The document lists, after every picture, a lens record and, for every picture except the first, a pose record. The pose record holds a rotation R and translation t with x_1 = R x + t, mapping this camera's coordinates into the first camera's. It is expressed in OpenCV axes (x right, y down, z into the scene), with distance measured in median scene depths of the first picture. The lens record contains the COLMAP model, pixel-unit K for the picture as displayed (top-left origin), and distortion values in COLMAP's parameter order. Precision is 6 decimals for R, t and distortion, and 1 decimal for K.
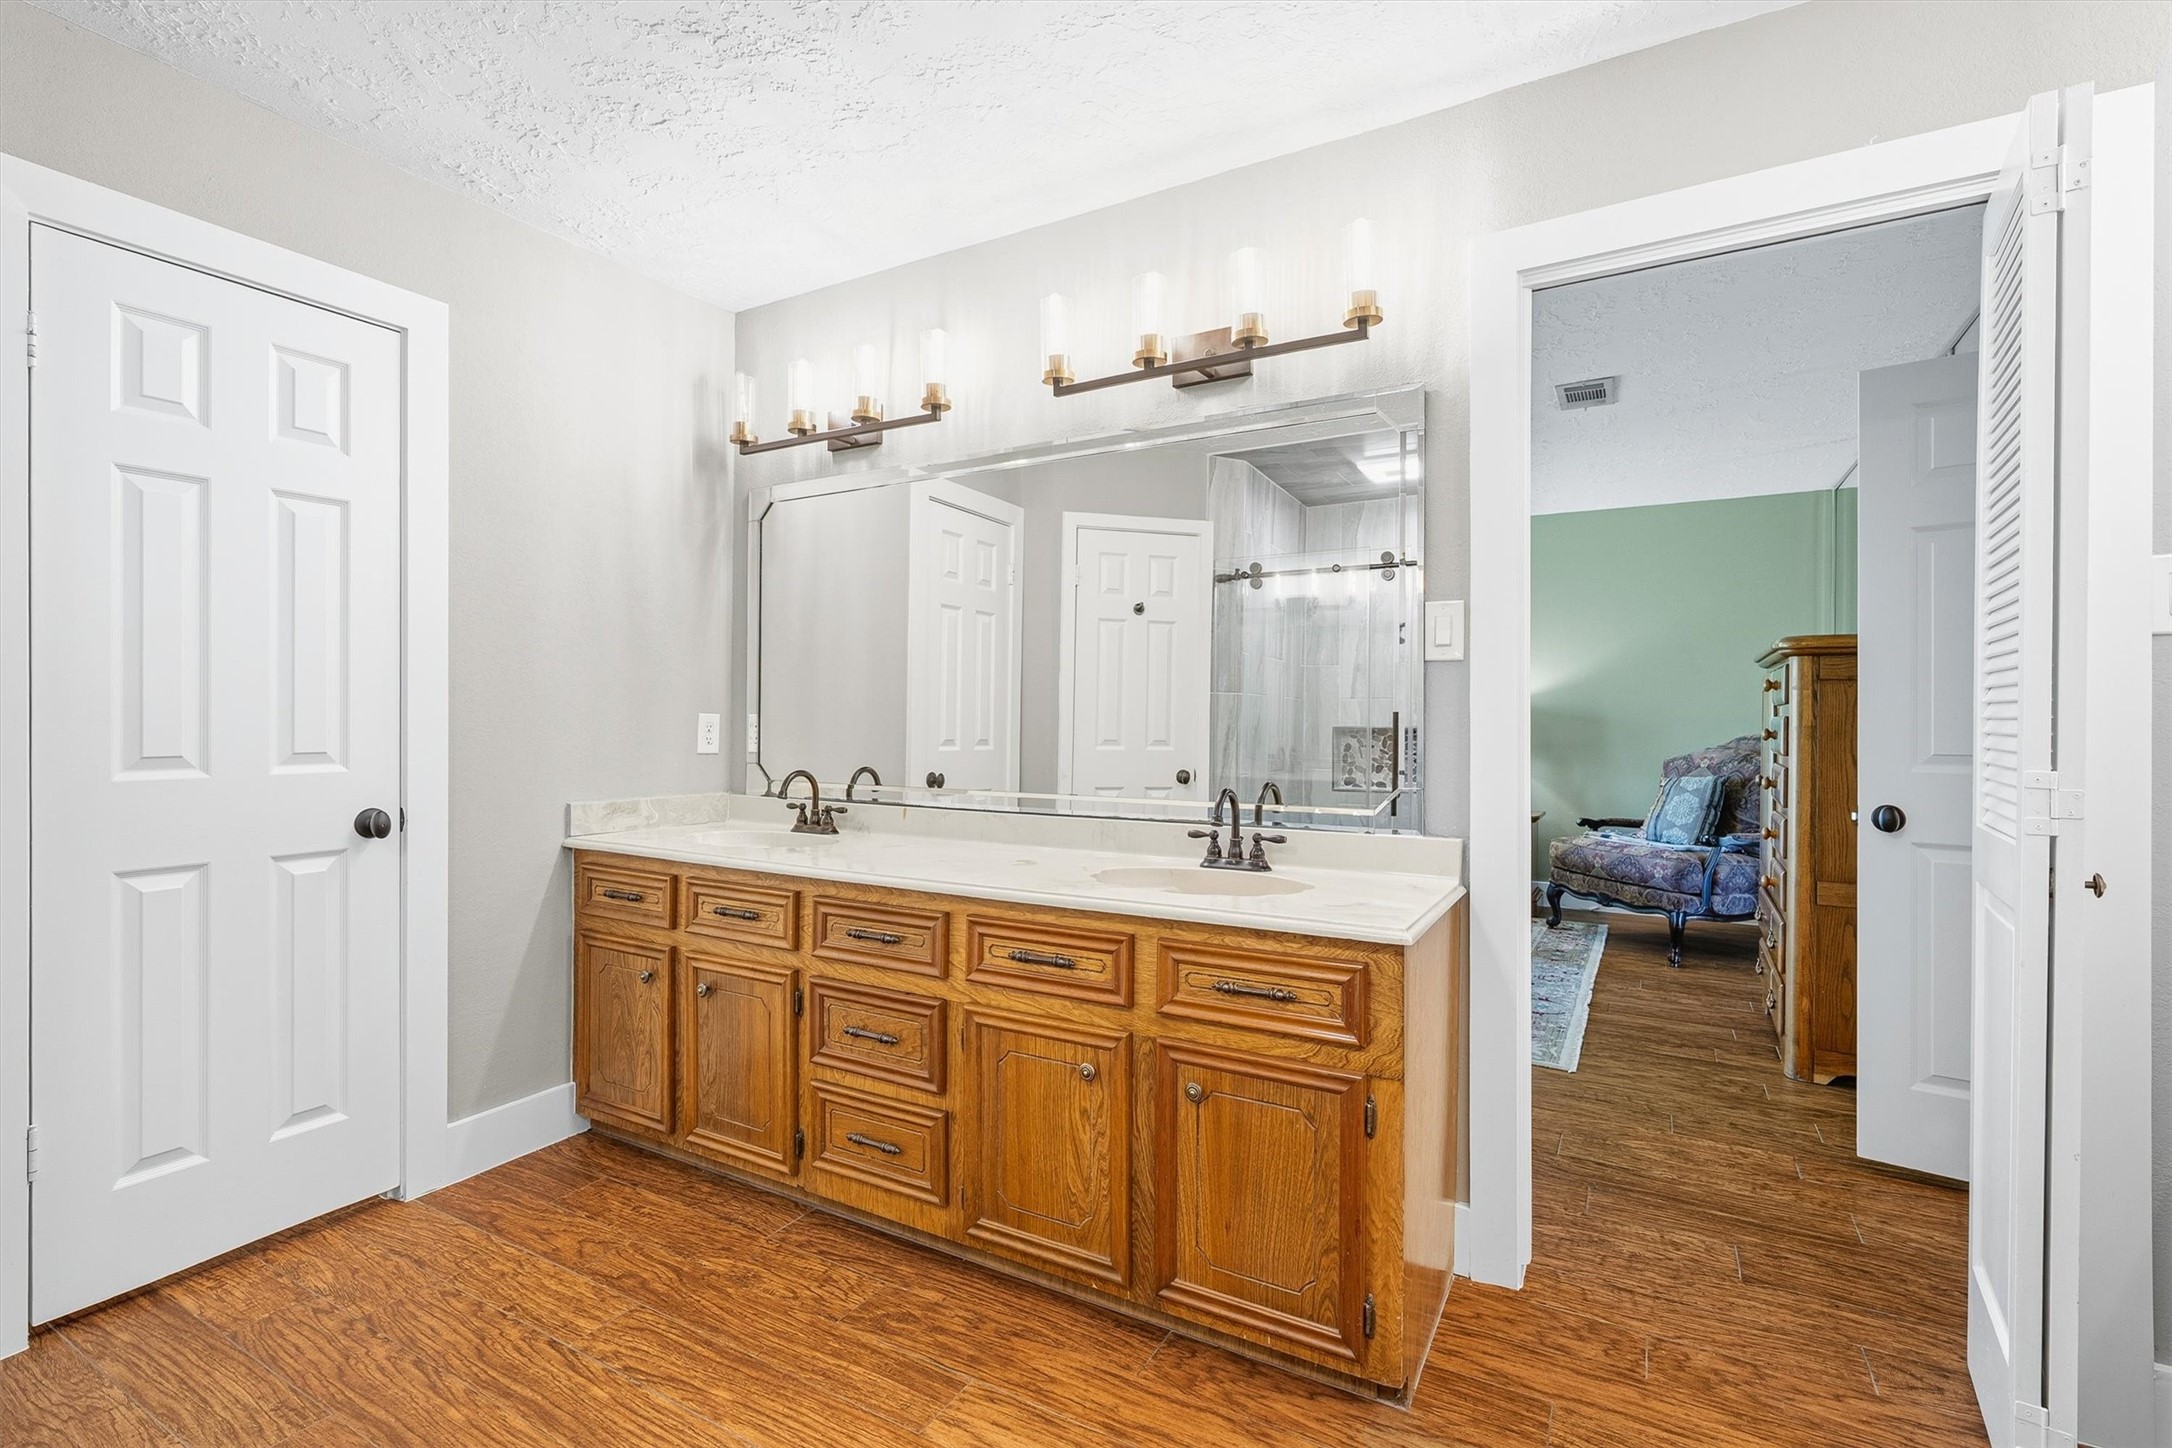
lens RADIAL K [[981.4, 0, 1086.5], [0, 981.4, 713.1], [0, 0, 1]] dist [-0.002616, 0.001585]
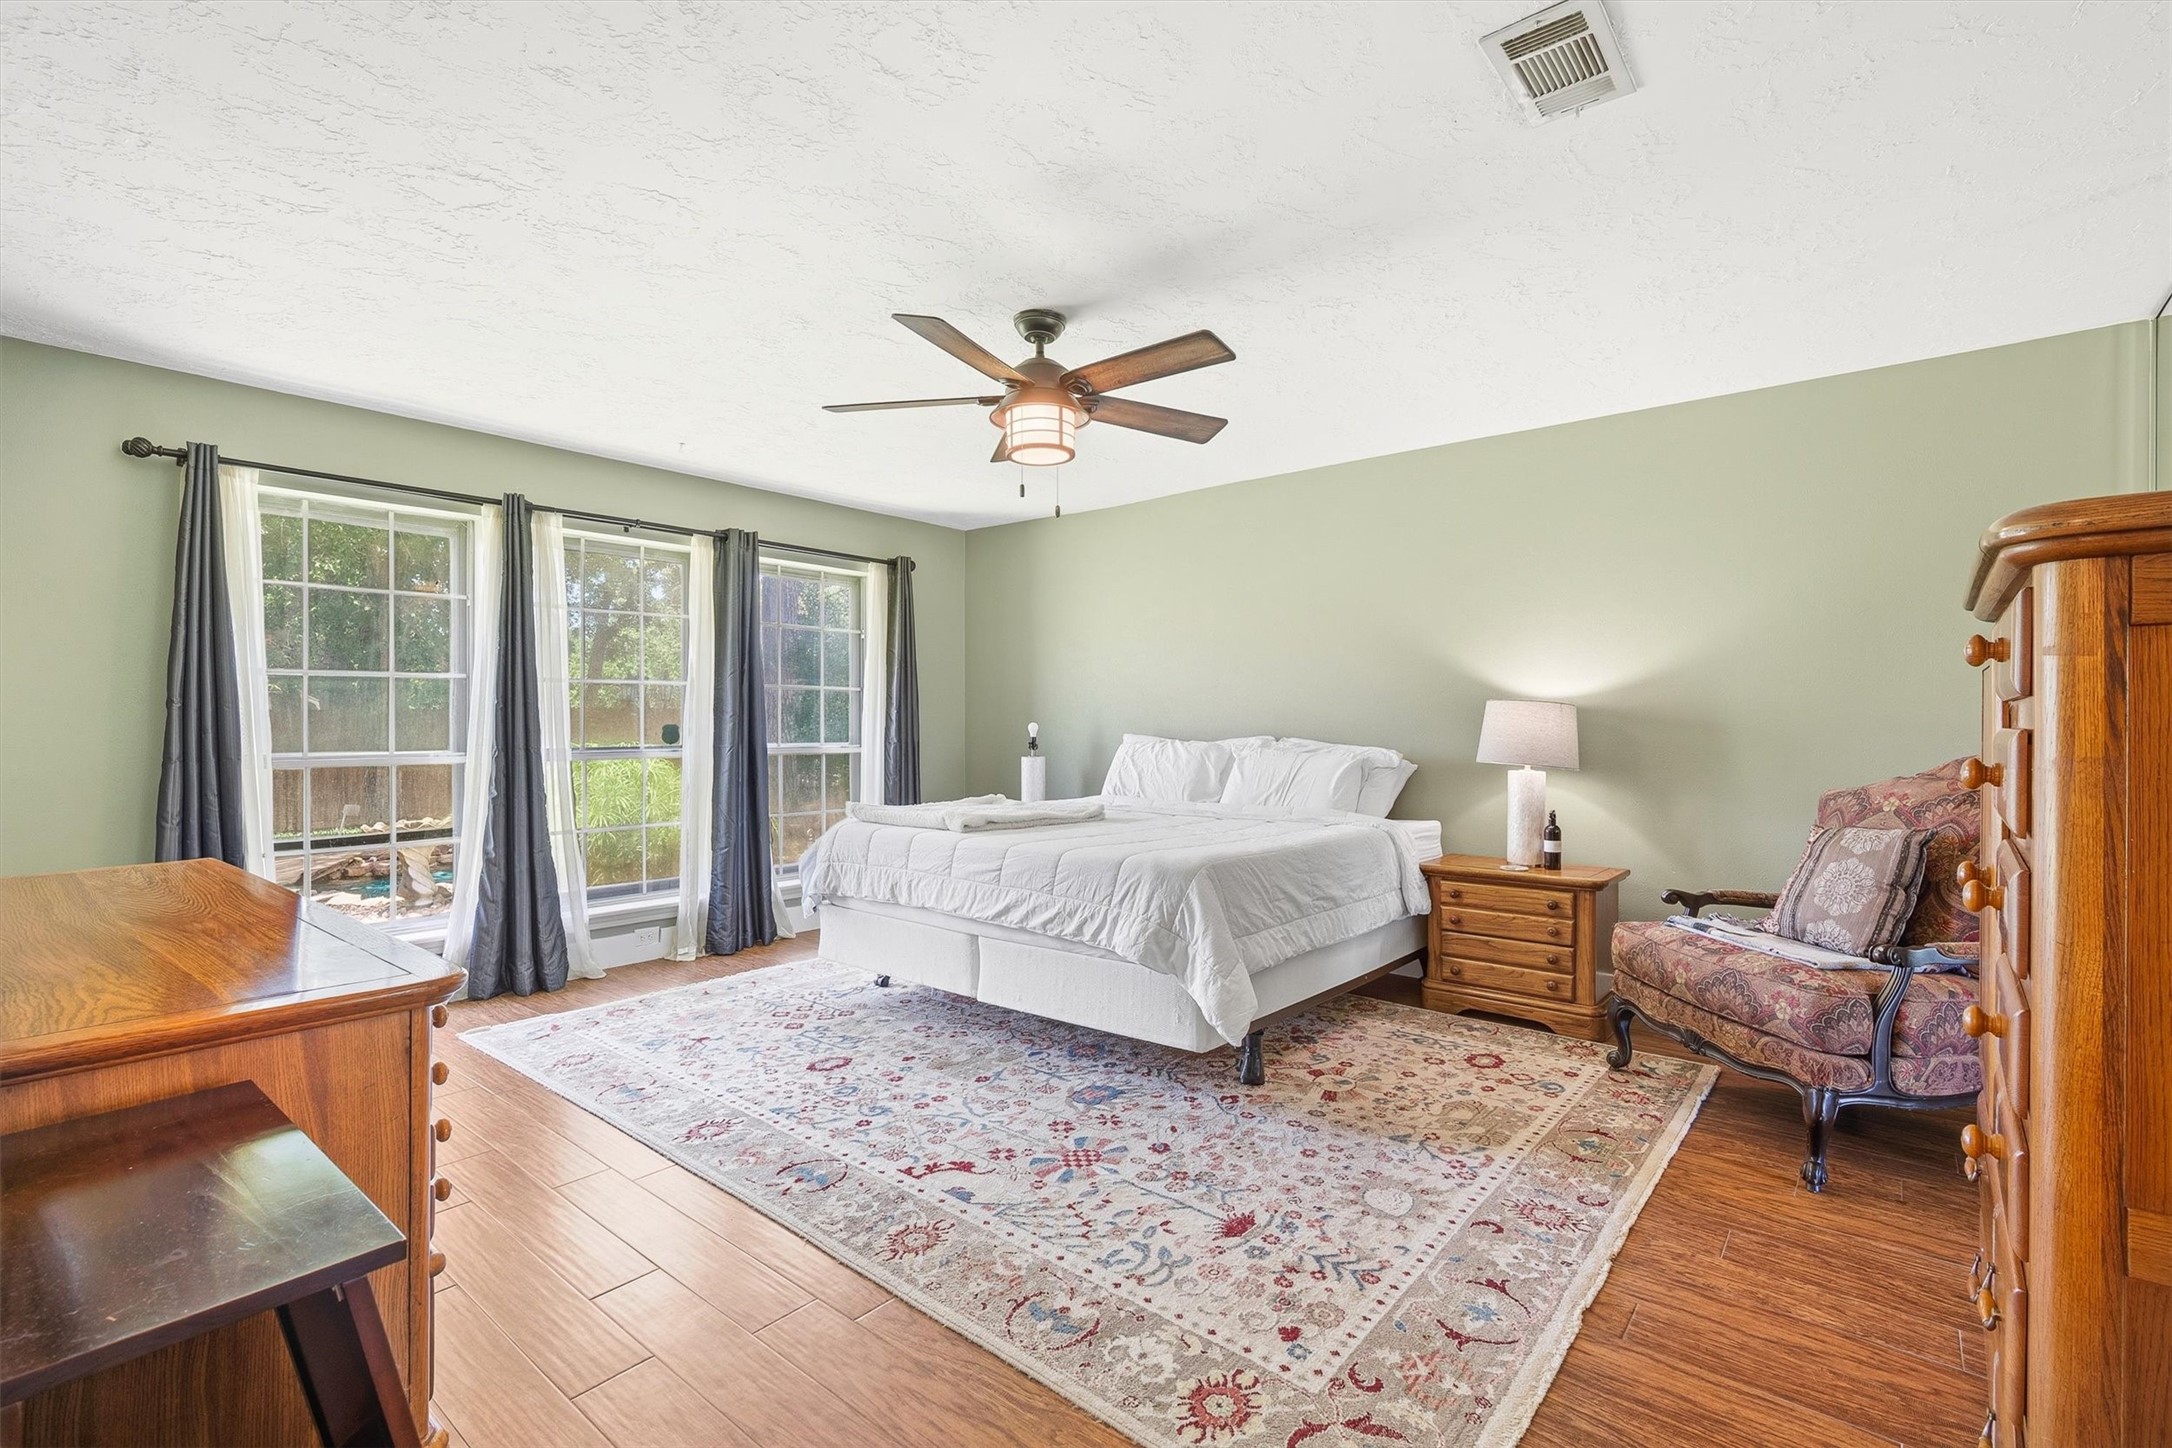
lens RADIAL K [[981.4, 0, 1091.6], [0, 981.4, 712.8], [0, 0, 1]] dist [-0.002616, 0.001585]
pose [[0.985997, -0.003767, -0.166721, 0.291288], [0.003258, 0.999989, -0.003324, -0.001963], [0.166732, 0.002734, 0.985999, 0.392391]]
